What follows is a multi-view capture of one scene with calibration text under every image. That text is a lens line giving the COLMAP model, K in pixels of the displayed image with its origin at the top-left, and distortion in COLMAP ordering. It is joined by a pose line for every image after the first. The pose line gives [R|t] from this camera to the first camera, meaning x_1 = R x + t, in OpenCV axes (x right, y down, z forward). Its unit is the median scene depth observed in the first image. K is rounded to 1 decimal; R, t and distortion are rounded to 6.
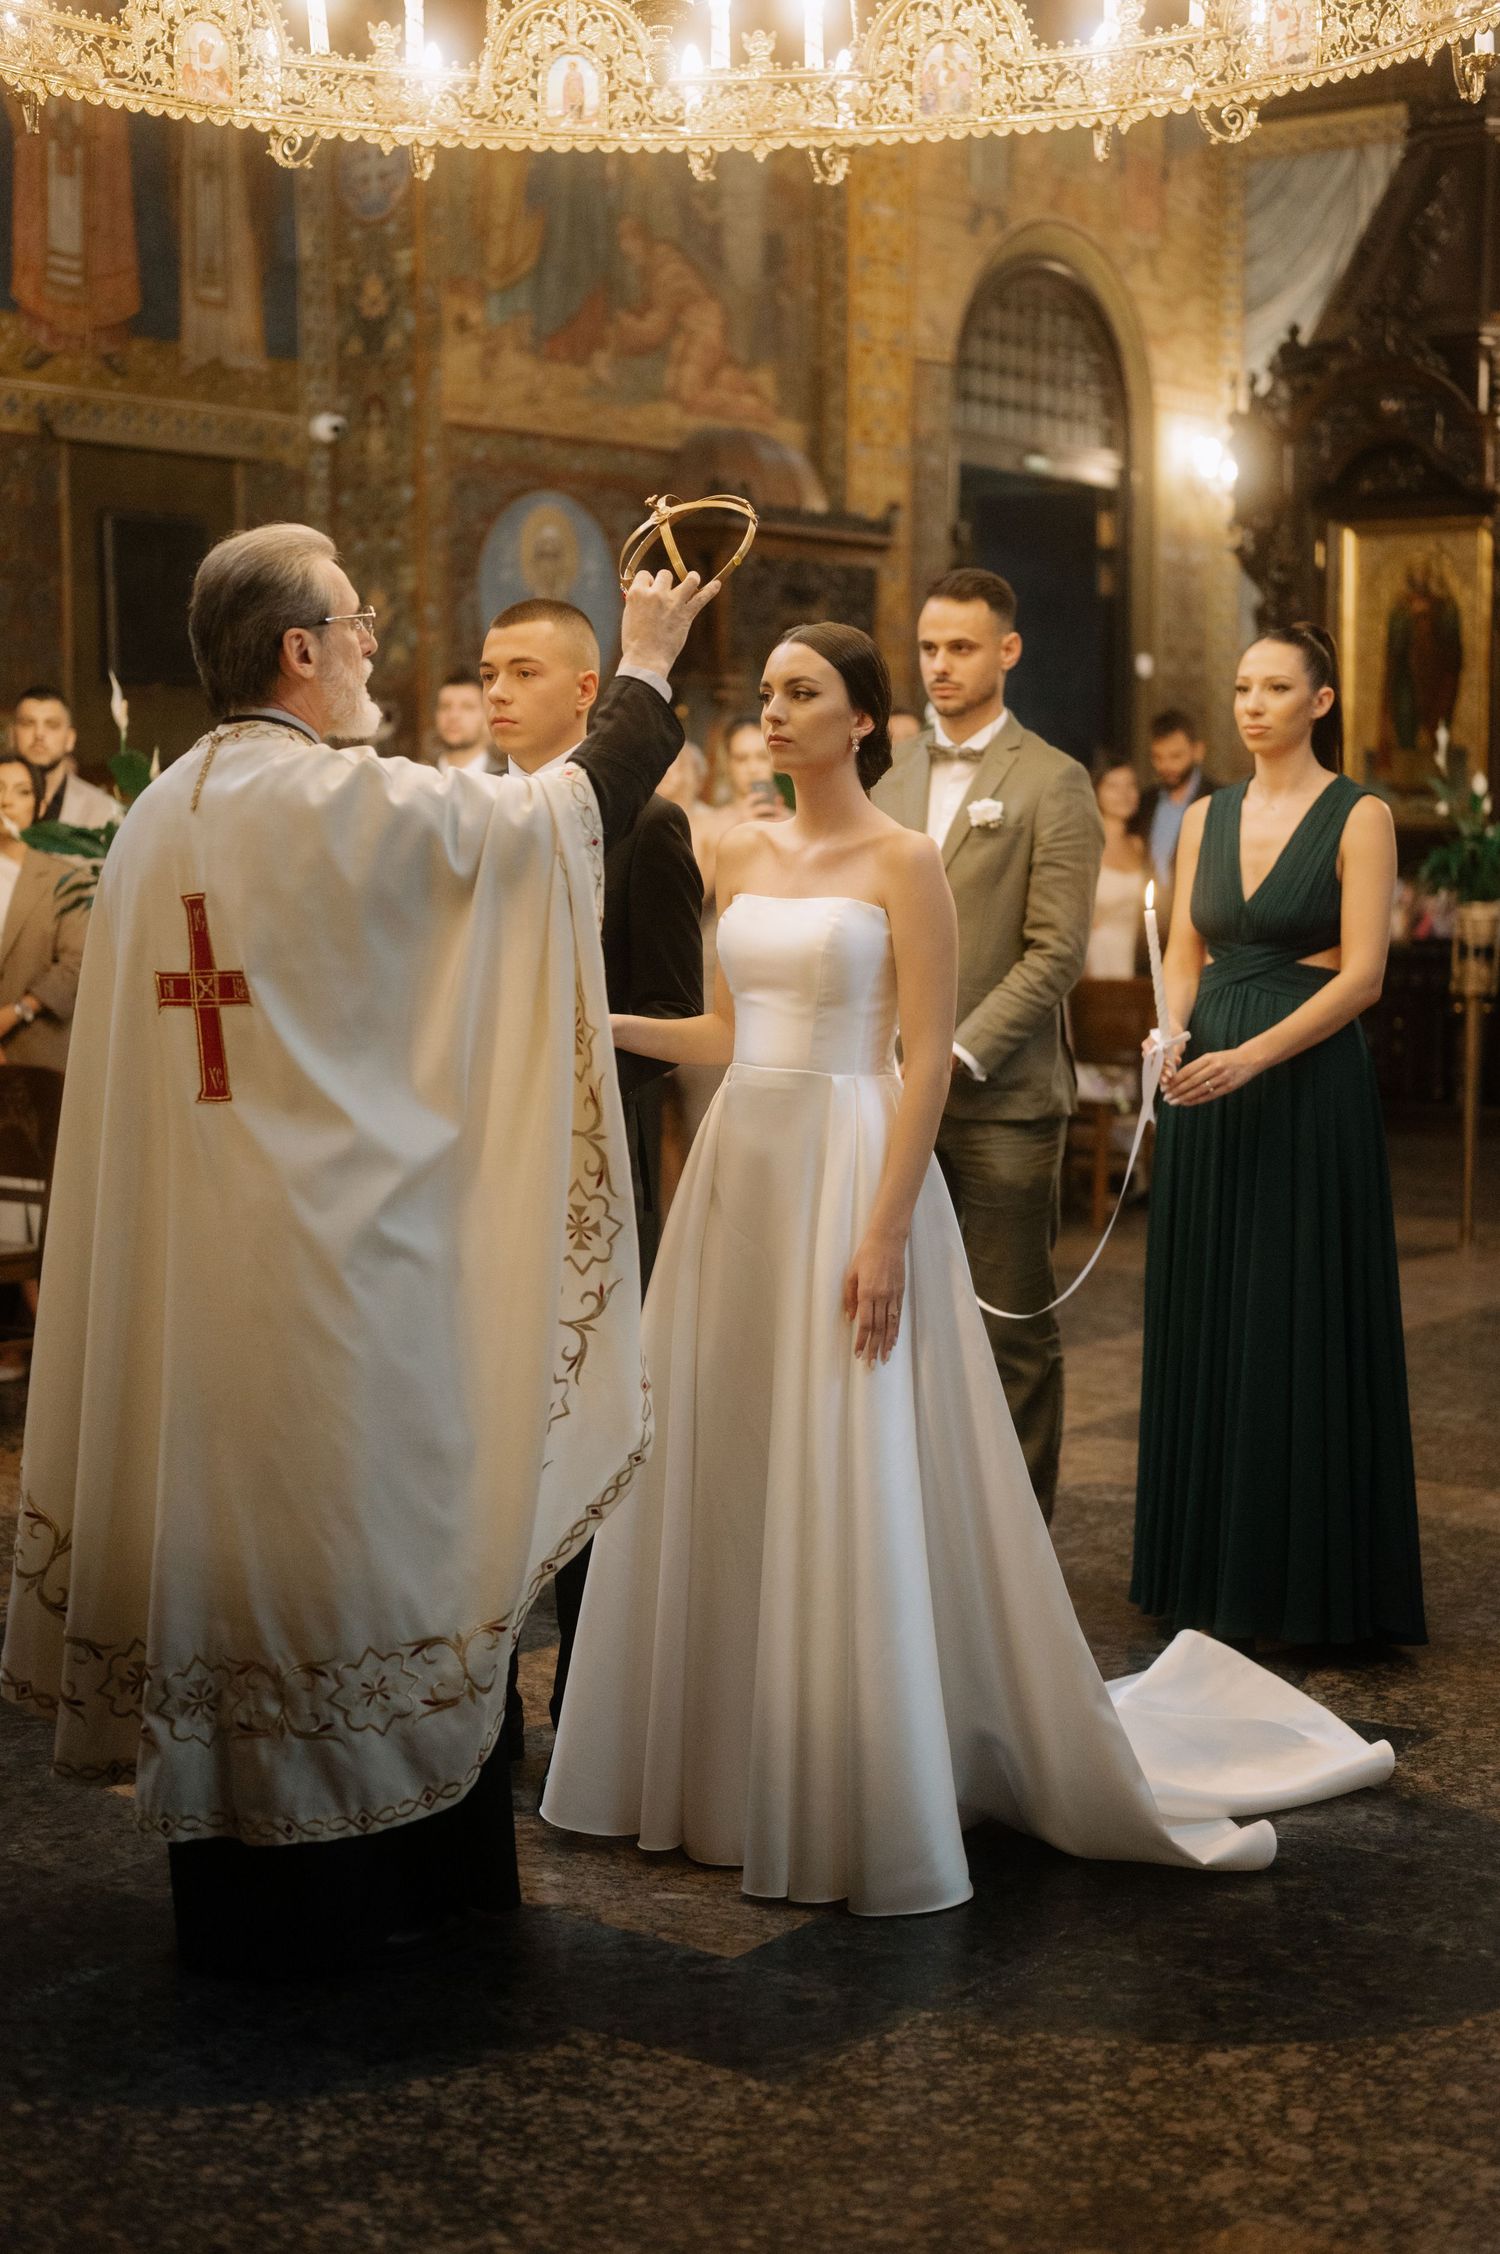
lens RADIAL K [[3211.6, 0, 734.5], [0, 3211.6, 1128.9], [0, 0, 1]] dist [0.007049, -0.056875]
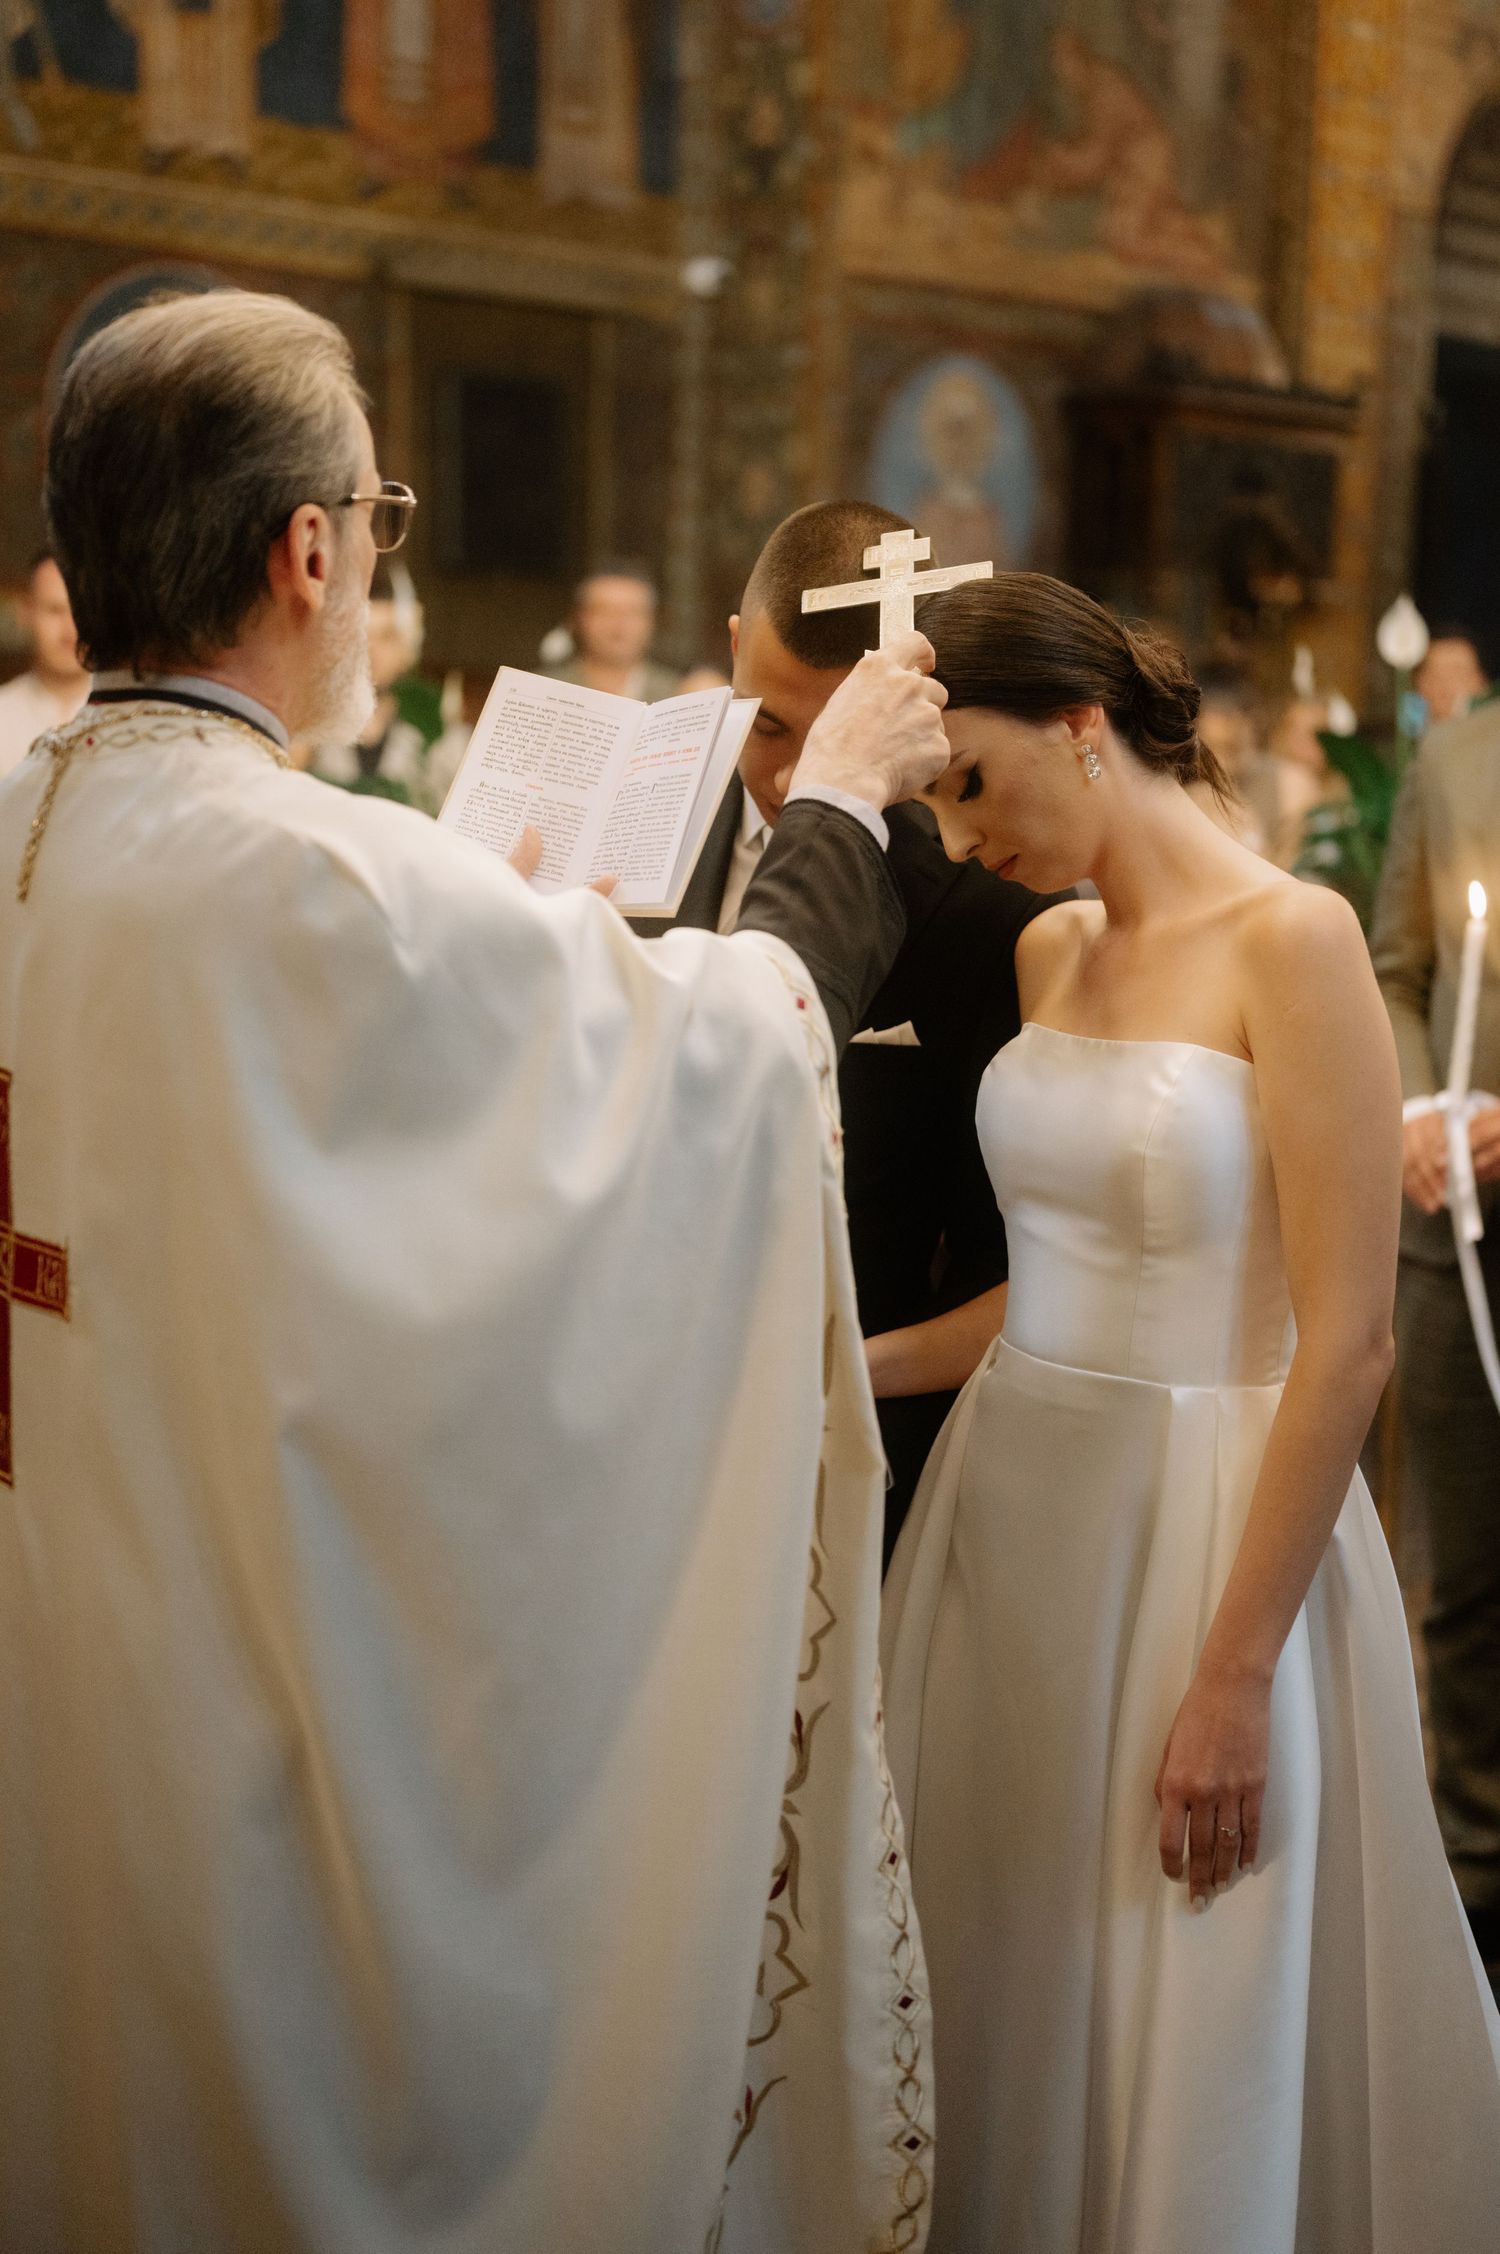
lens RADIAL K [[3220.6, 0, 739.5], [0, 3220.6, 1148.7], [0, 0, 1]] dist [-0.011792, 0.046093]
pose [[0.993475, 0.037300, -0.107782, -0.017676], [-0.033081, 0.998625, 0.040669, -0.022190], [0.109150, -0.036838, 0.993342, 0.146171]]
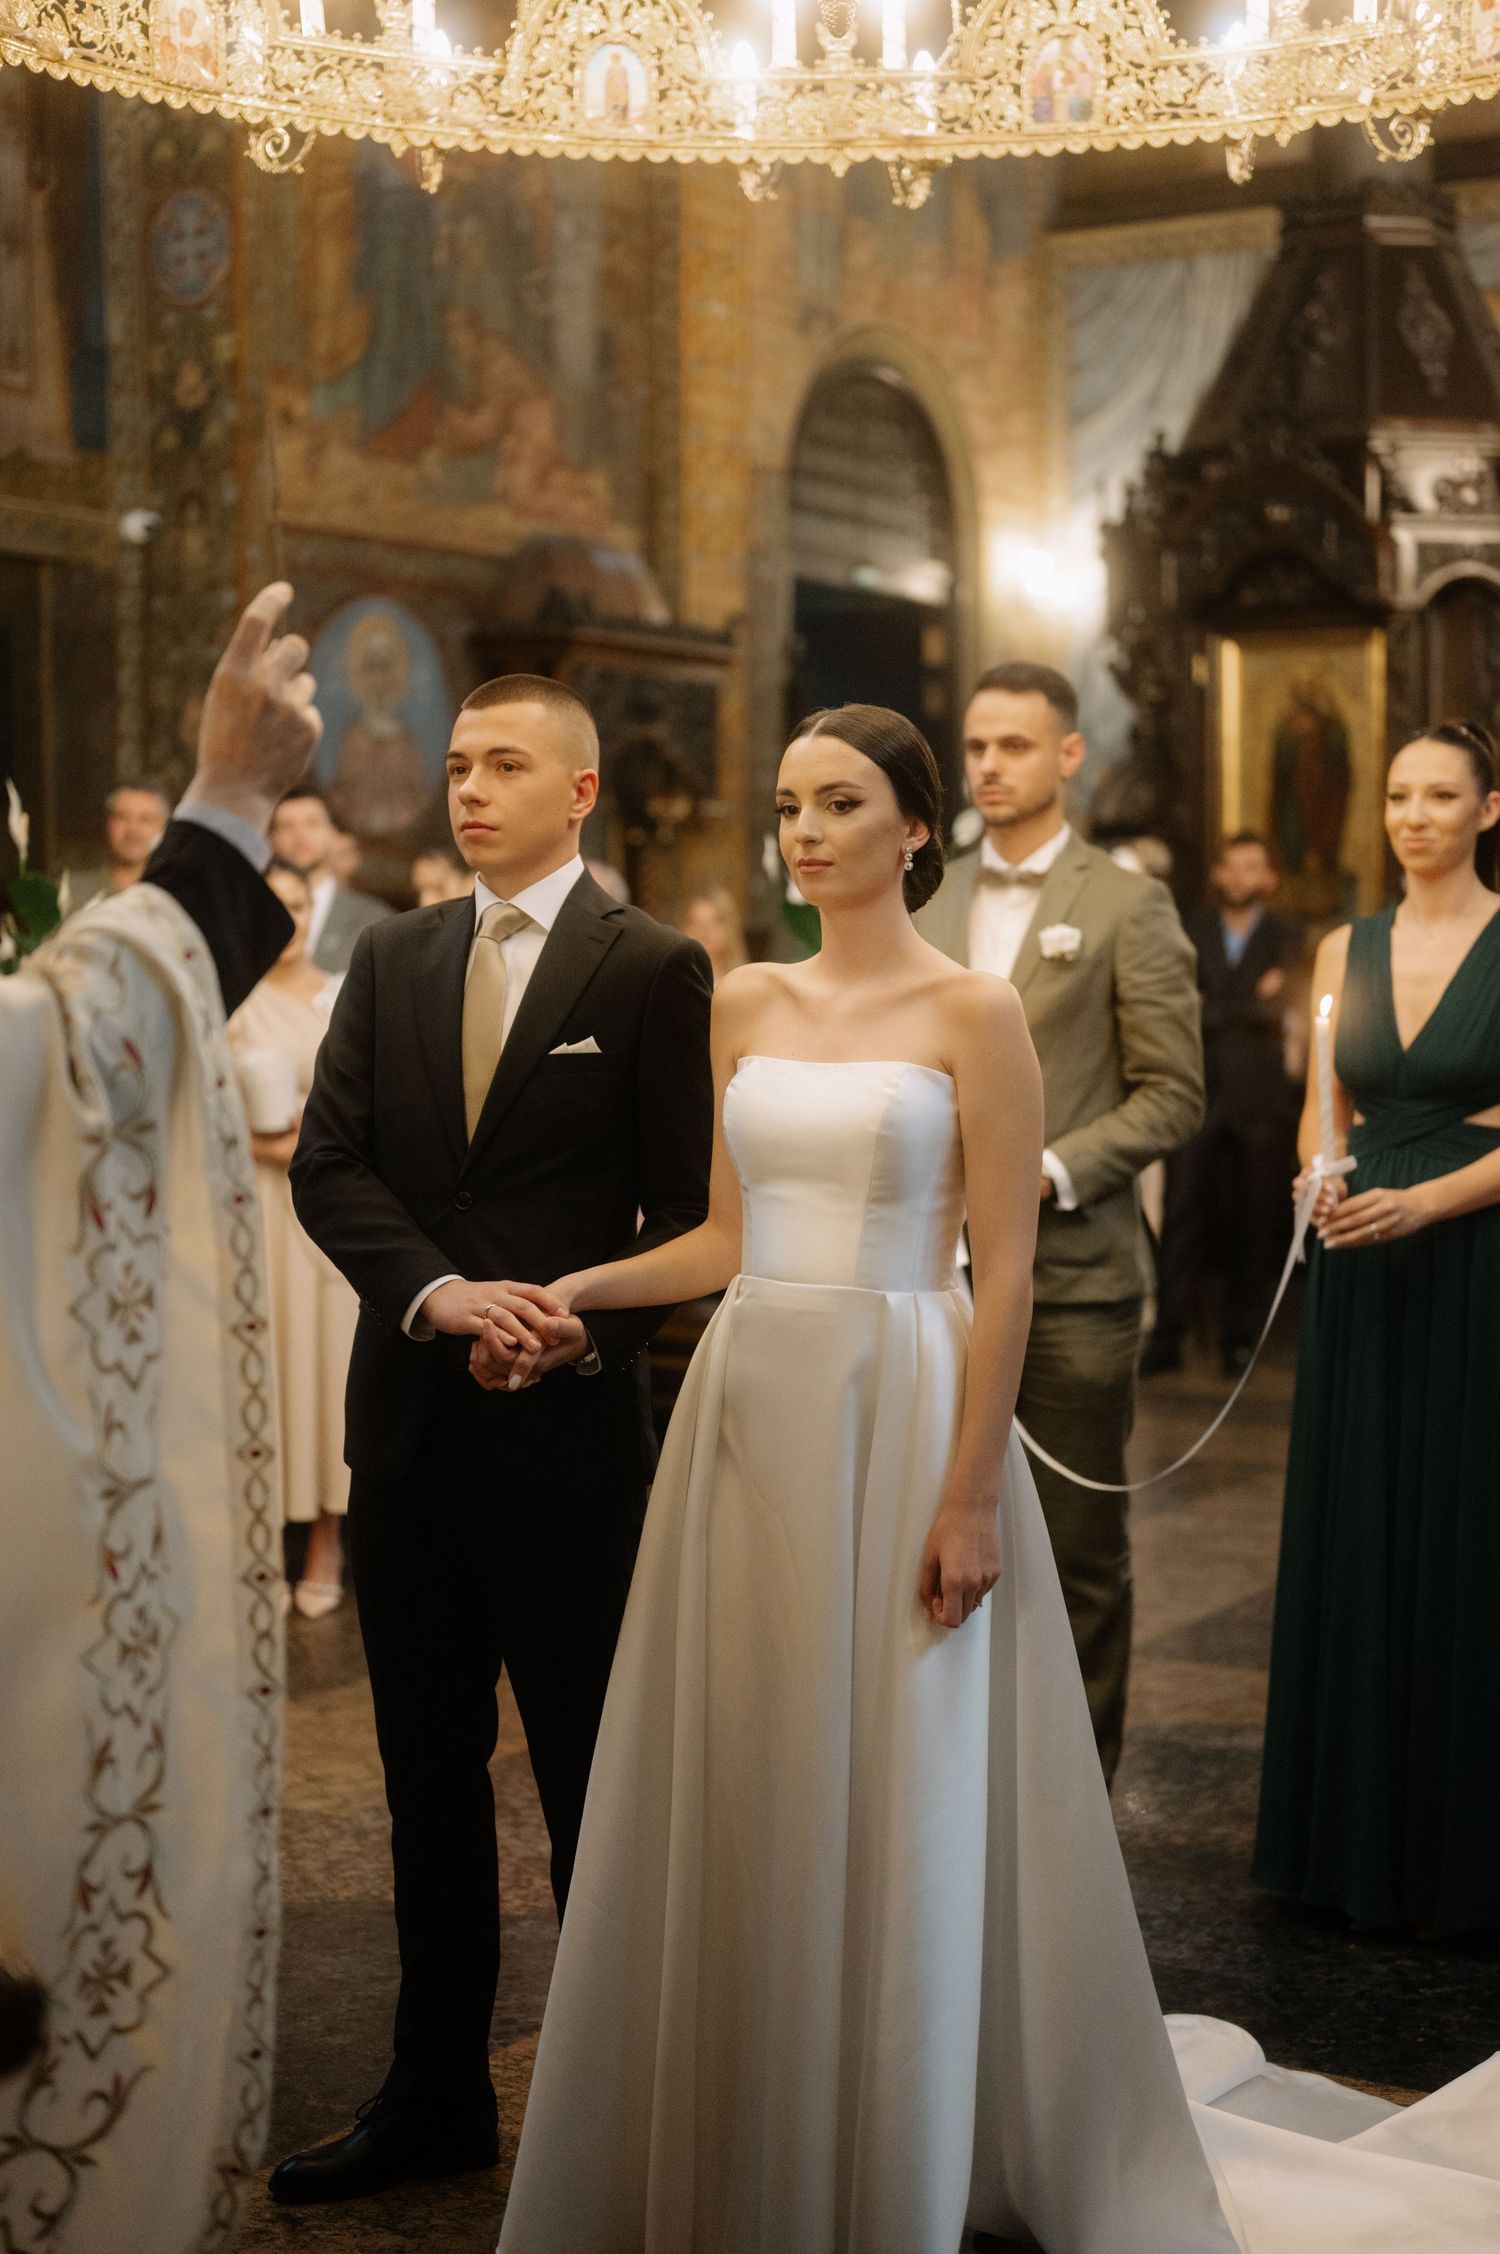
lens RADIAL K [[3220.8, 0, 756.1], [0, 3220.8, 1136.8], [0, 0, 1]] dist [0.007783, -0.032109]
pose [[0.995454, -0.008382, 0.094873, -0.041588], [0.011879, 0.999268, -0.036353, -0.008078], [-0.094499, 0.037314, 0.994825, 0.073827]]
